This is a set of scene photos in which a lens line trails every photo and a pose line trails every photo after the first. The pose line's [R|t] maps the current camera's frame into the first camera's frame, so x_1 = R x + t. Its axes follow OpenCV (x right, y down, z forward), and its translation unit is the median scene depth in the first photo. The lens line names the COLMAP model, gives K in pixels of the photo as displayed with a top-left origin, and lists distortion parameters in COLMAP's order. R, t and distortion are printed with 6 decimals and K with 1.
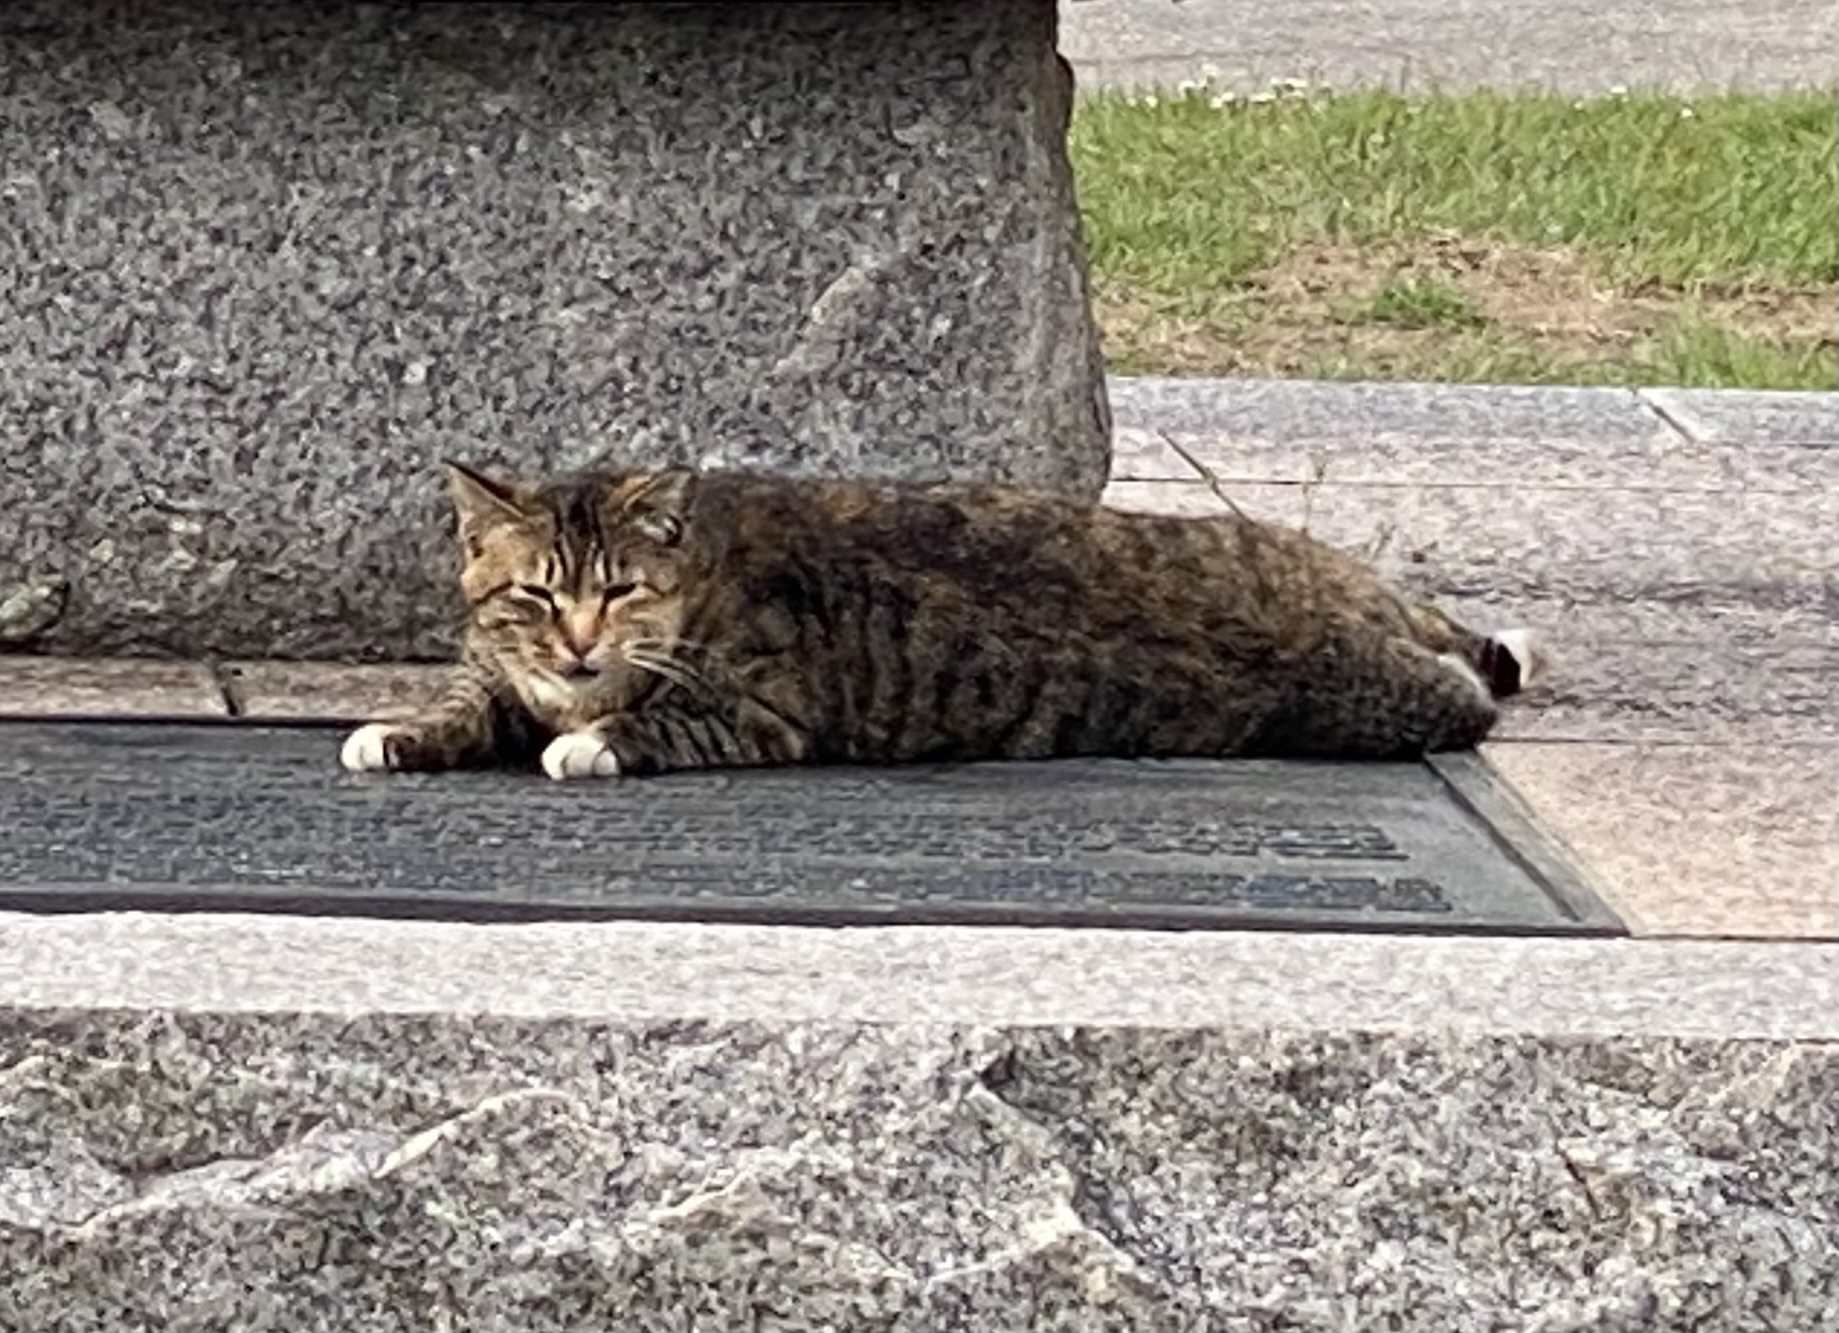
lens RADIAL K [[8335.3, 0, 919.5], [0, 8335.3, 666.1], [0, 0, 1]] dist [-0.006577, 0.000000]
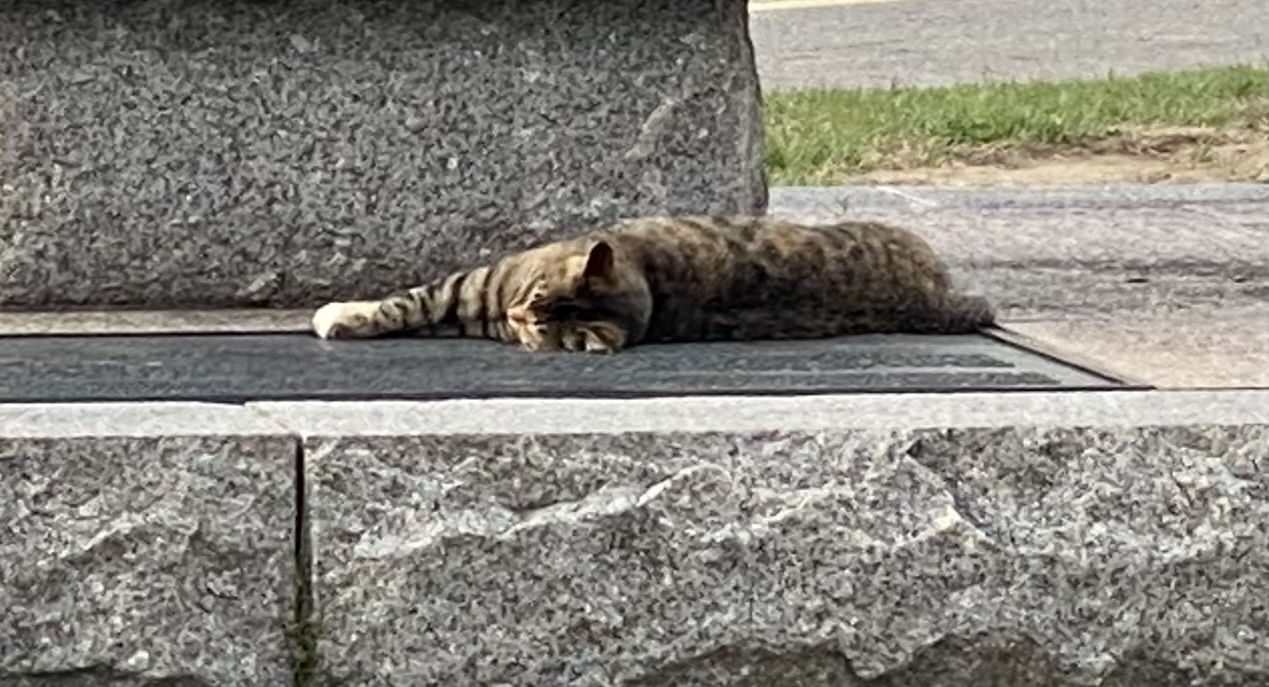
lens RADIAL K [[4467.5, 0, 634.6], [0, 4467.5, 343.7], [0, 0, 1]] dist [-0.020899, 0.000000]
pose [[0.997043, -0.034572, 0.068628, -0.139219], [0.035082, 0.999365, -0.006229, 0.025987], [-0.068369, 0.008618, 0.997623, -0.137778]]
